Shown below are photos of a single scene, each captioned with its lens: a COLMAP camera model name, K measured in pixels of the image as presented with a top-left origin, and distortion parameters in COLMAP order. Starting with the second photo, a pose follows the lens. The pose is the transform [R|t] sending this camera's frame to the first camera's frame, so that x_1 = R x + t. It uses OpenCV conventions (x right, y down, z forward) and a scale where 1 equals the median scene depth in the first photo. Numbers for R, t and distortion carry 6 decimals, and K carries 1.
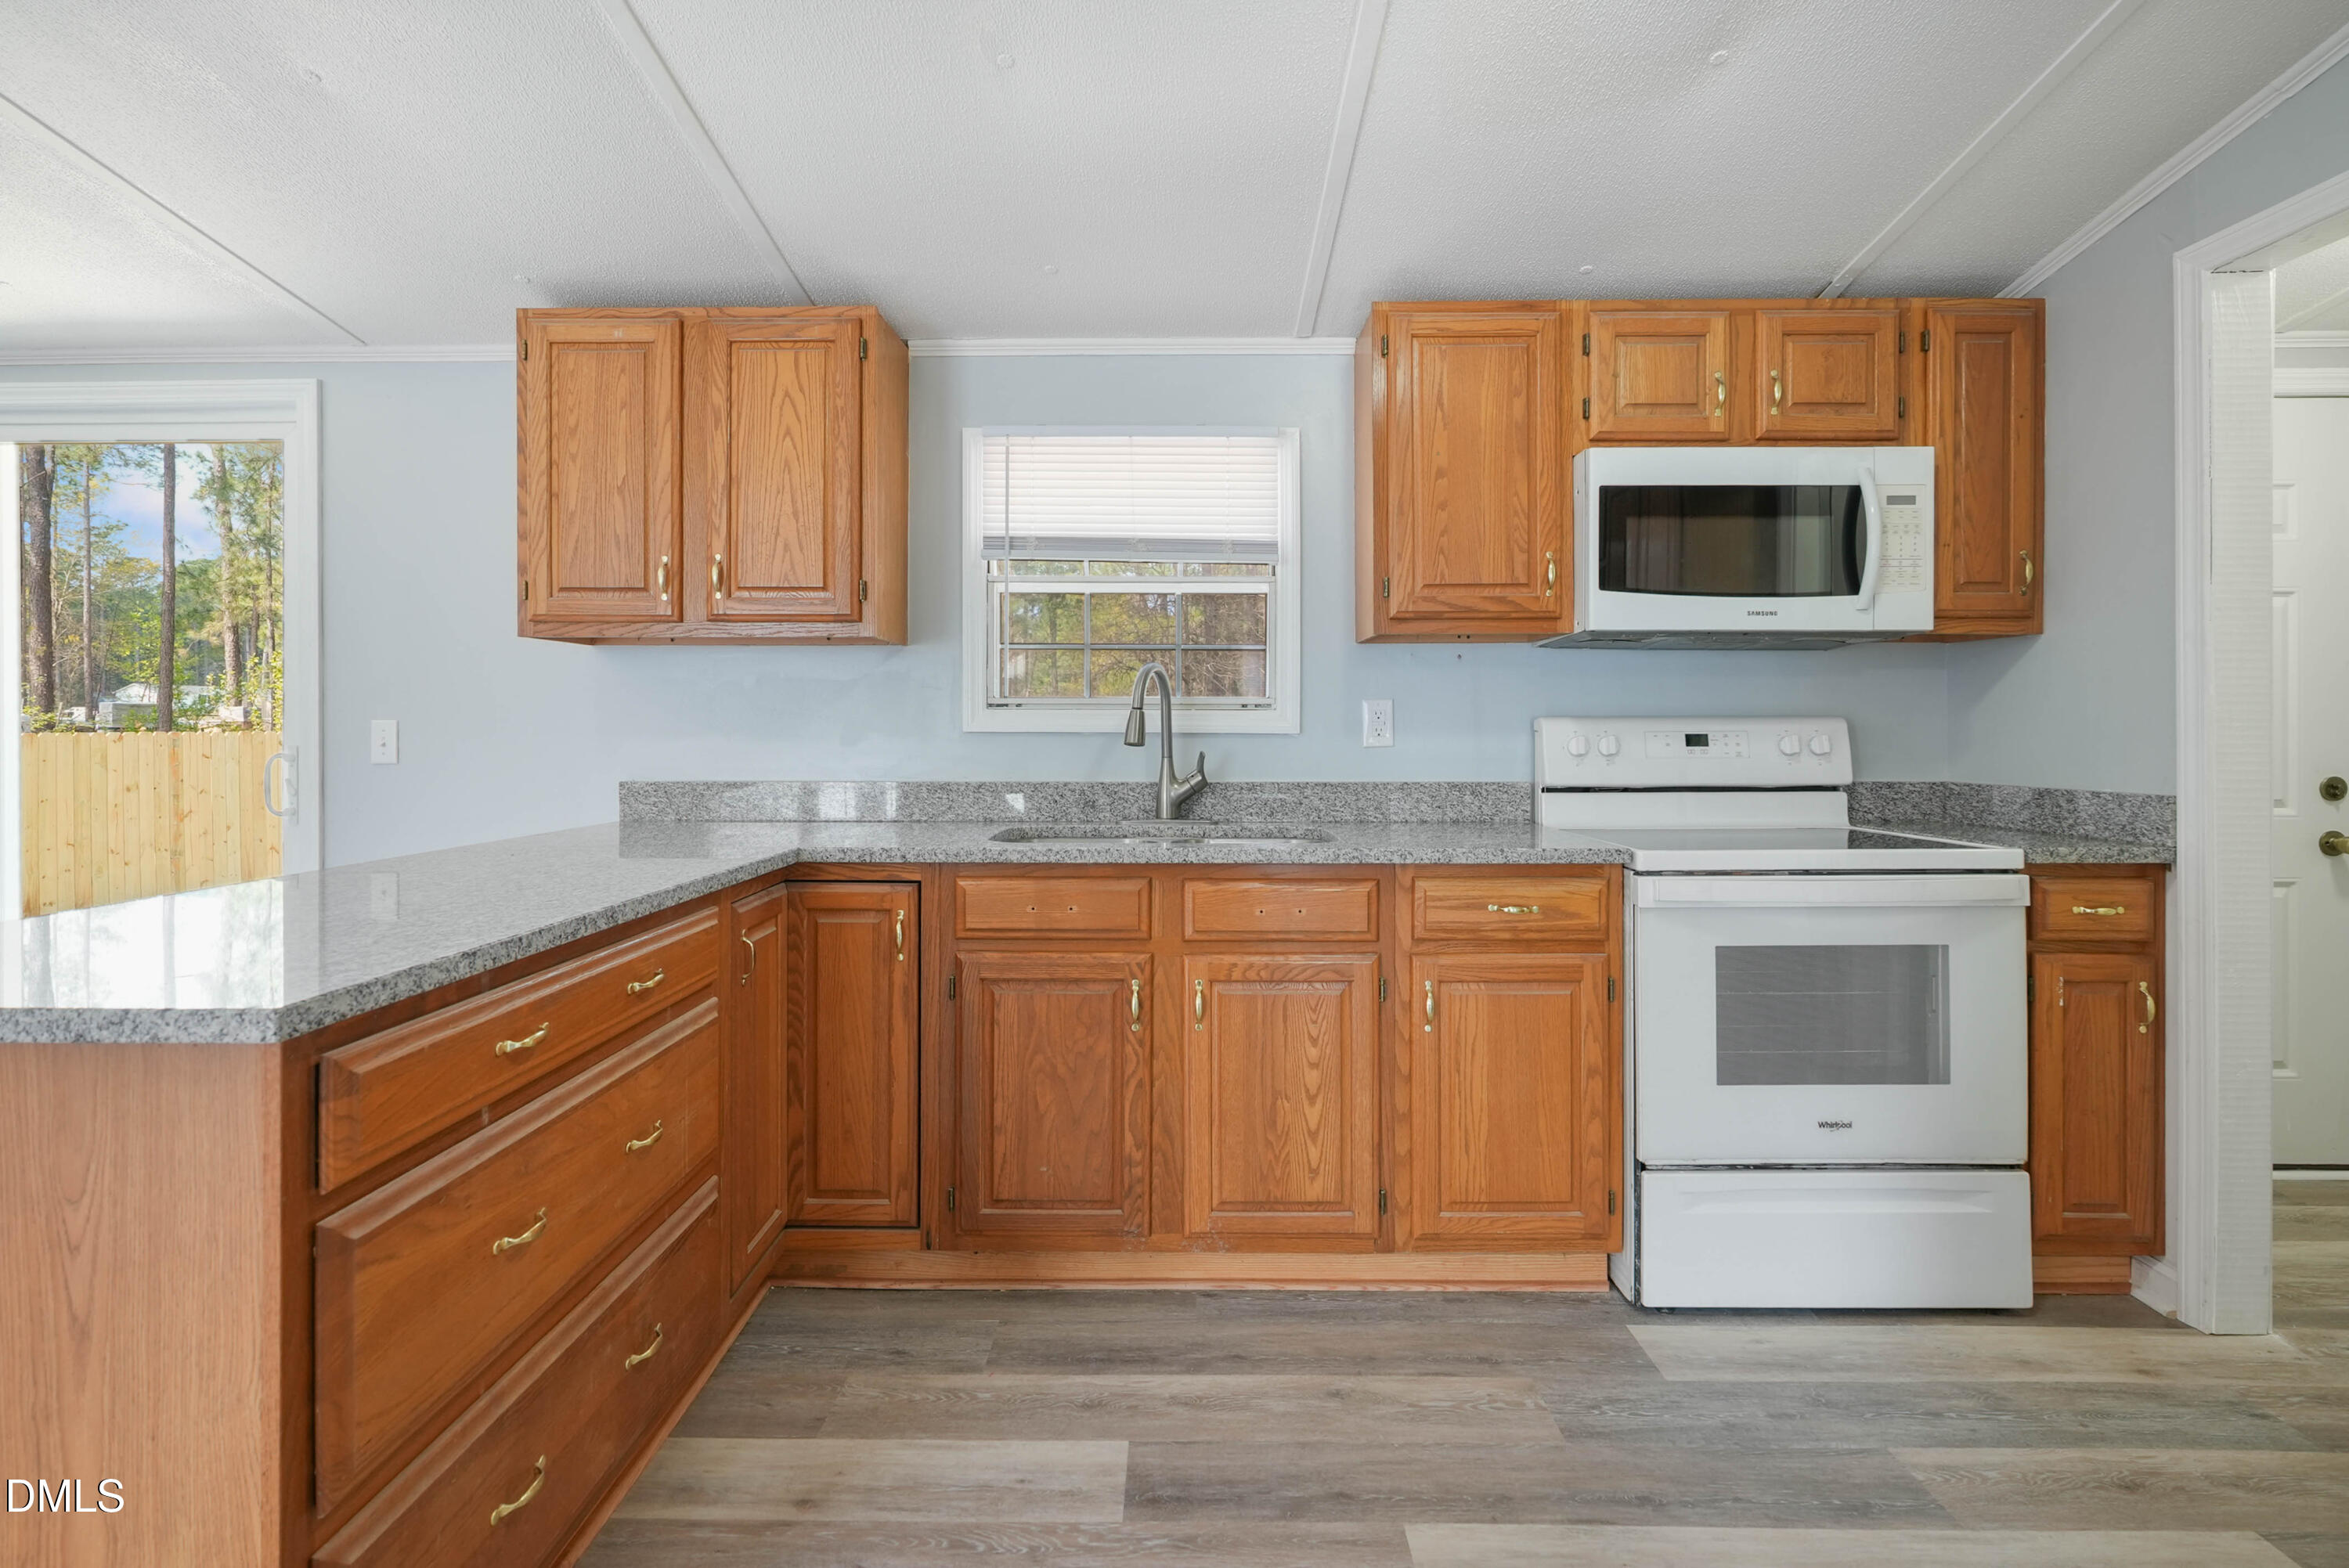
lens RADIAL K [[1068.5, 0, 1179.7], [0, 1068.5, 737.8], [0, 0, 1]] dist [-0.002248, -0.000076]
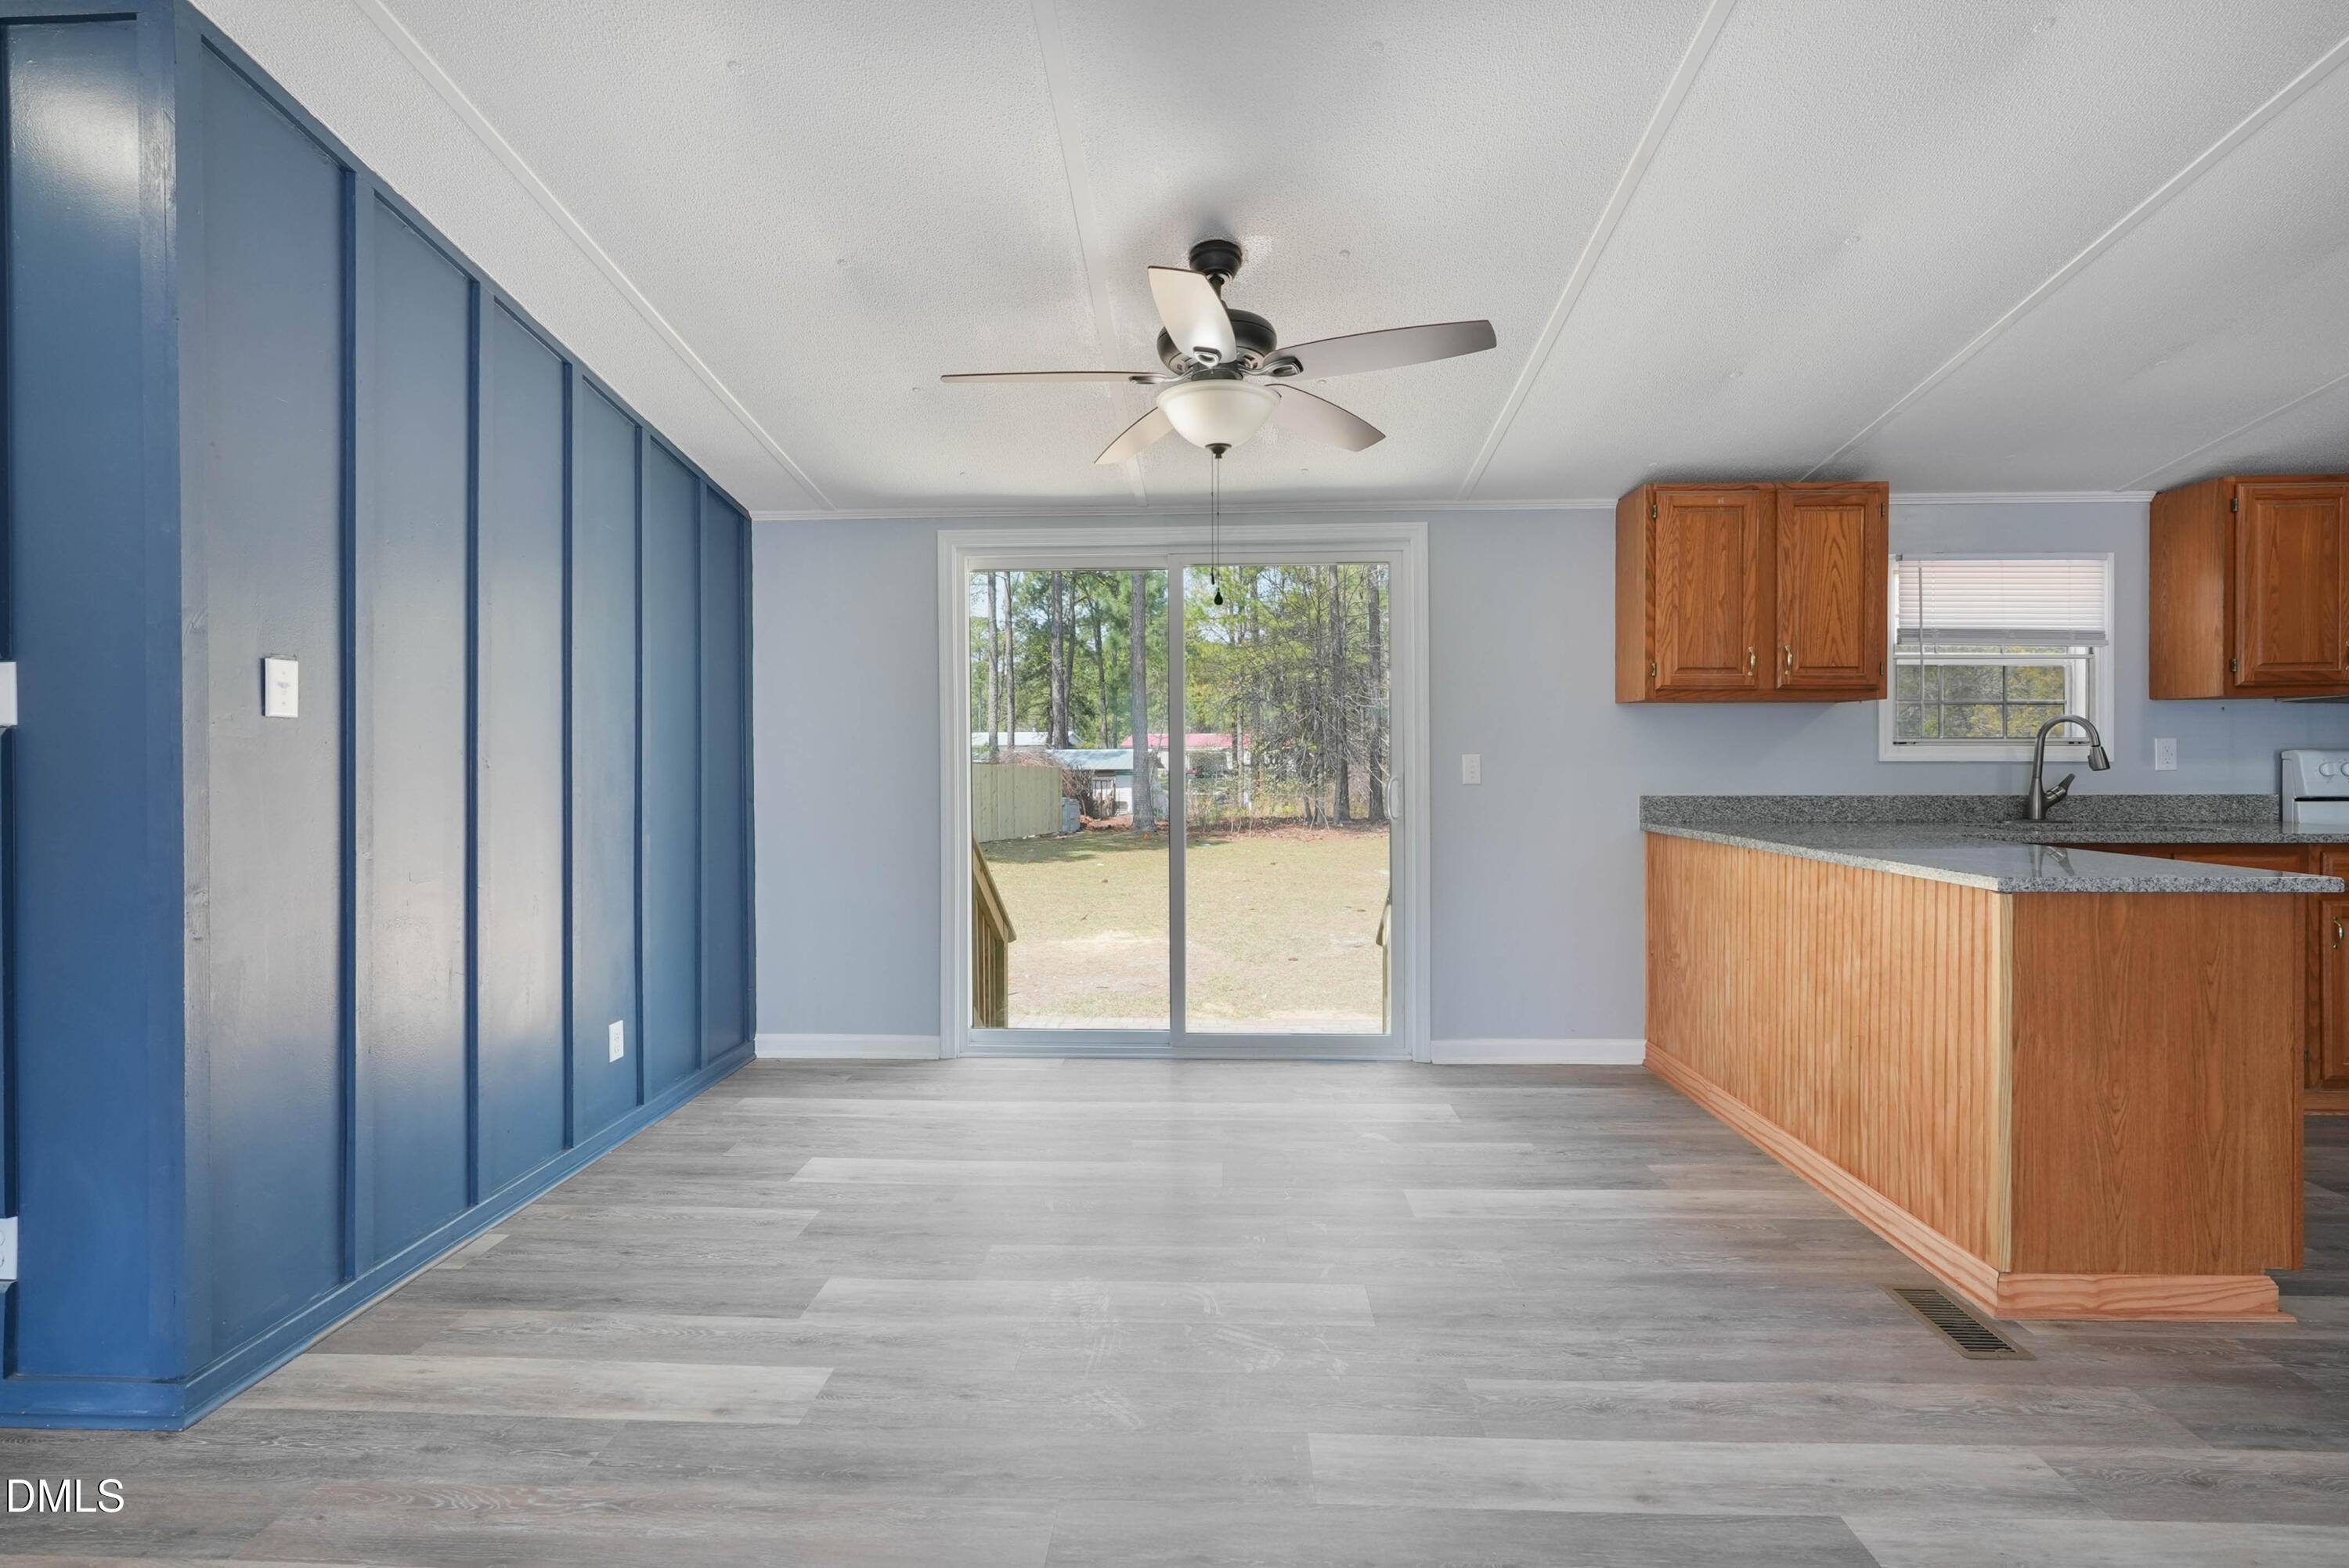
lens RADIAL K [[1045.0, 0, 1174.5], [0, 1045.0, 784.0], [0, 0, 1]] dist [-0.009777, -0.000061]
pose [[0.999336, -0.003086, -0.036298, -1.146109], [0.003677, 0.999862, 0.016228, -0.001190], [0.036243, -0.016350, 0.999209, -0.476360]]
